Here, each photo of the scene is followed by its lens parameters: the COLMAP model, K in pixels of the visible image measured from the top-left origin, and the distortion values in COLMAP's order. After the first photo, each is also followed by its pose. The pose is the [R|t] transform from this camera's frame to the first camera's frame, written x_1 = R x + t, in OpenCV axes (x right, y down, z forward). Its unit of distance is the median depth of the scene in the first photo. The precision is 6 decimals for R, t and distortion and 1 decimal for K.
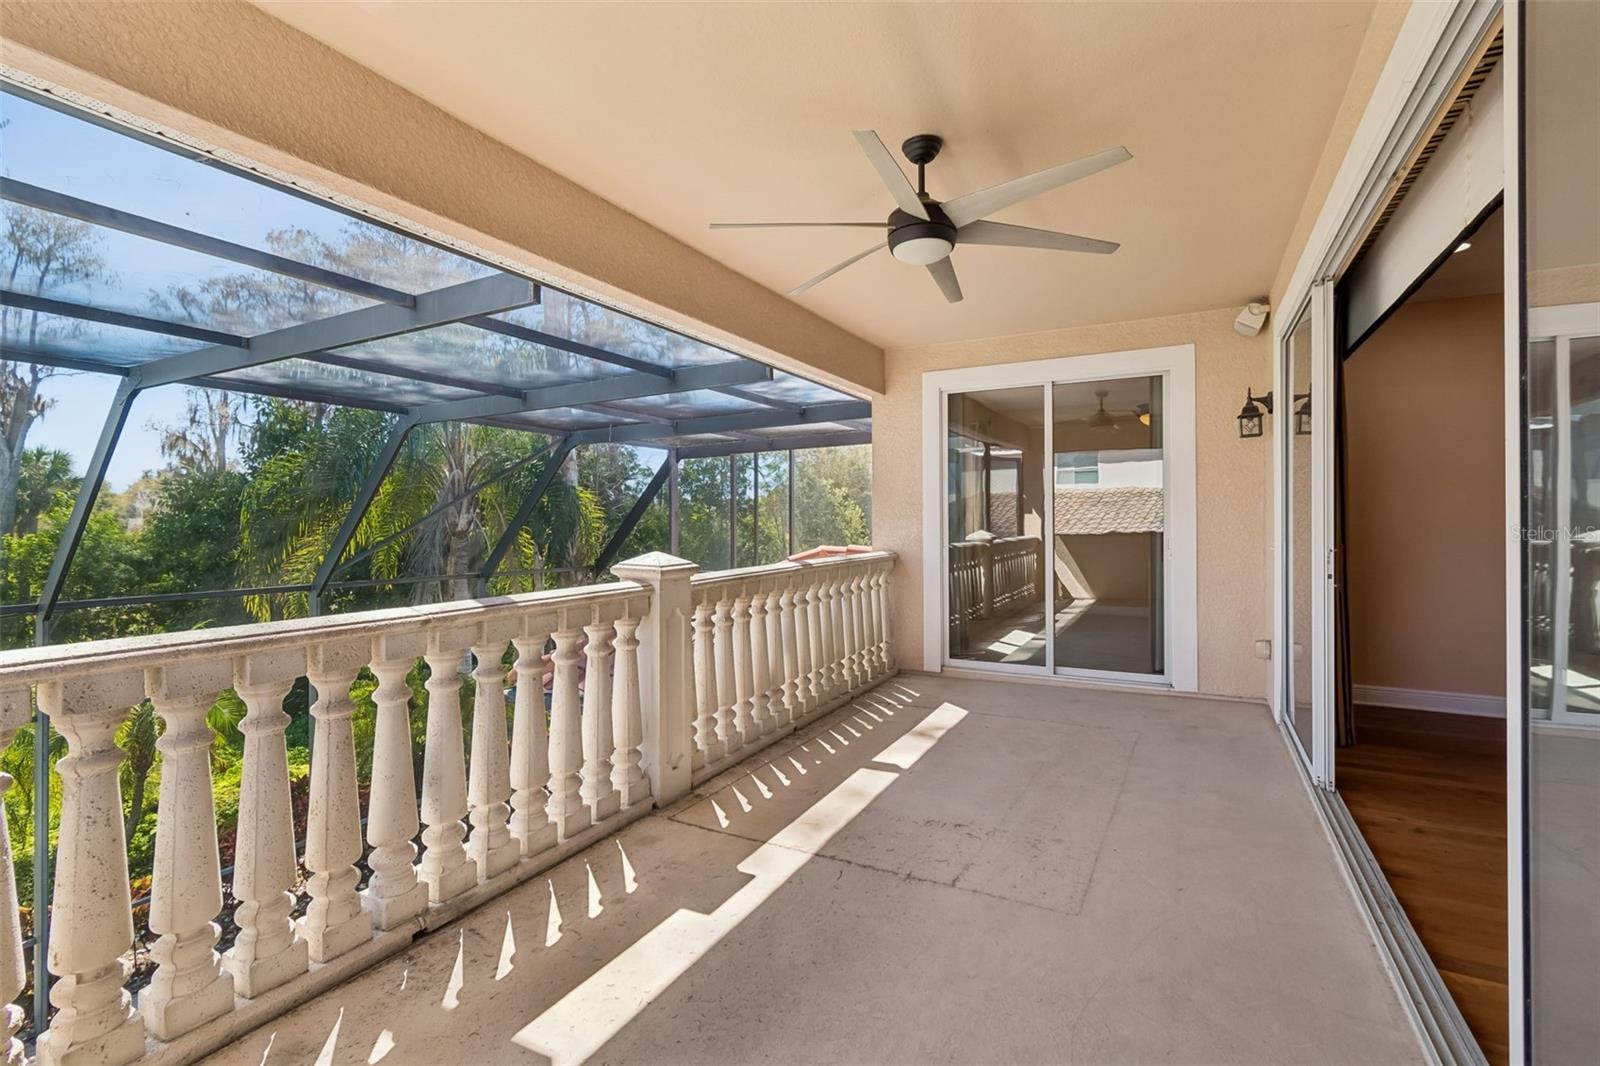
lens RADIAL K [[721.1, 0, 810.7], [0, 721.1, 517.3], [0, 0, 1]] dist [0.005042, 0.000004]
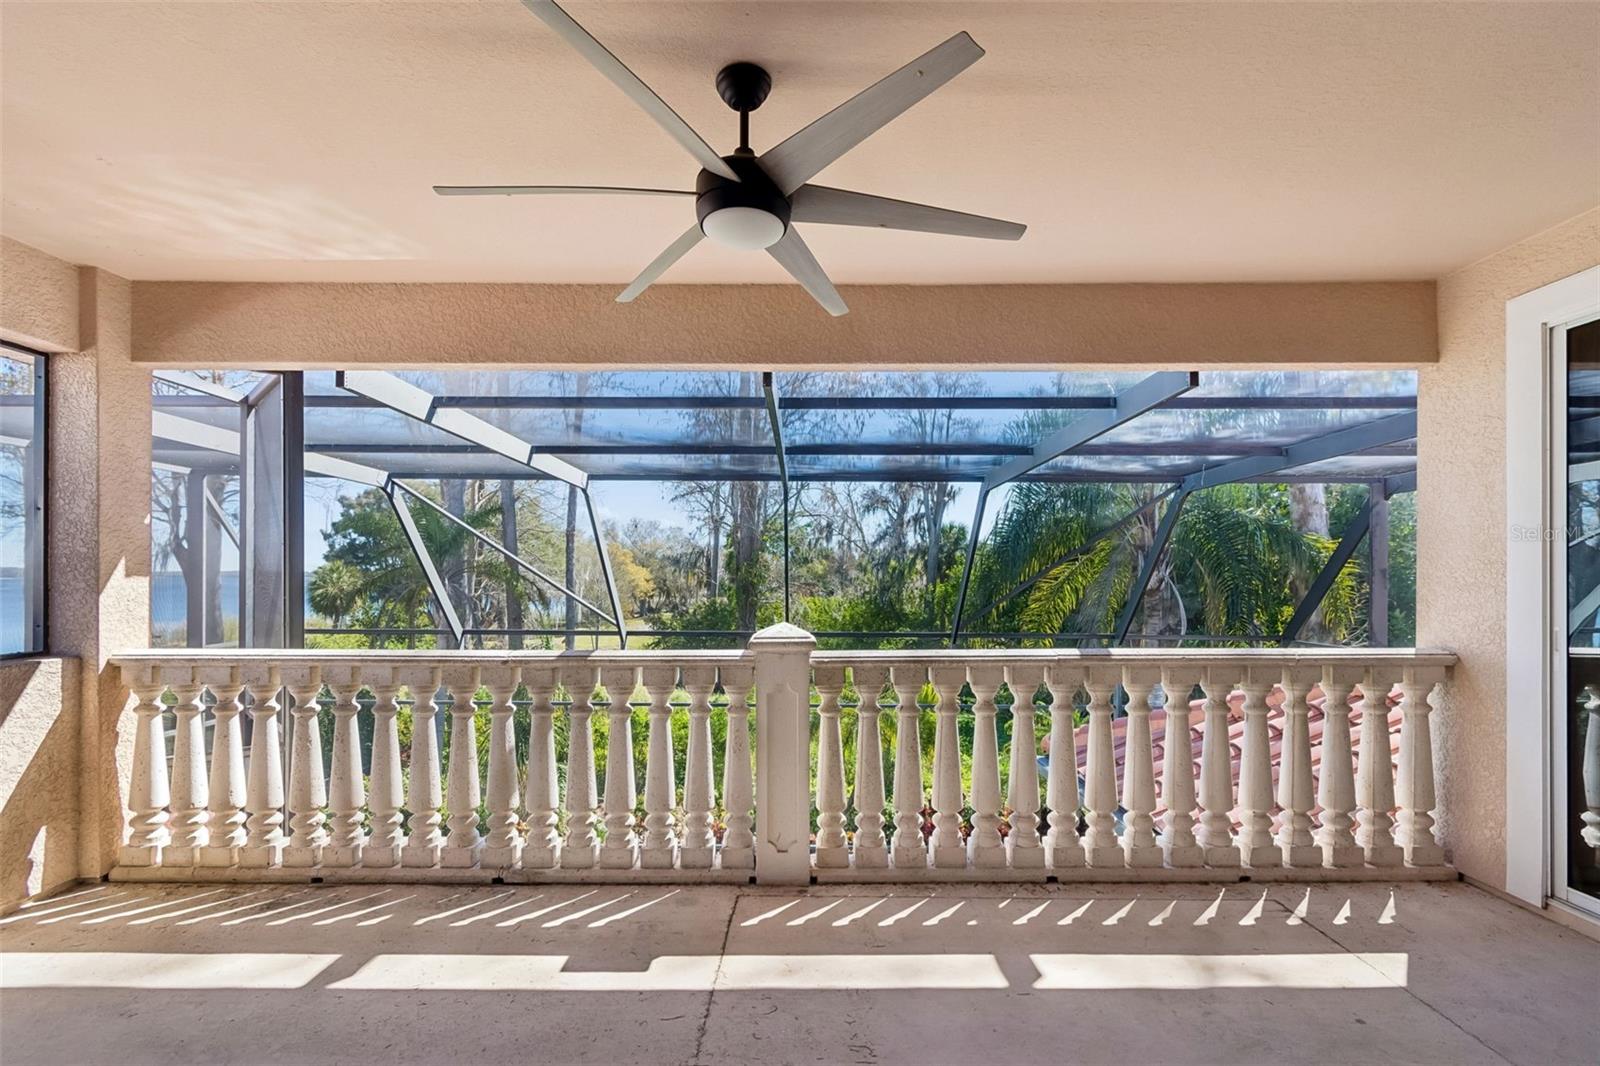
lens RADIAL K [[735.6, 0, 796.9], [0, 735.6, 580.8], [0, 0, 1]] dist [0.000520, 0.000123]
pose [[0.462190, 0.011442, -0.886707, 0.671800], [0.000477, 0.999913, 0.013151, -0.022174], [0.886781, -0.006501, 0.462144, 0.568436]]
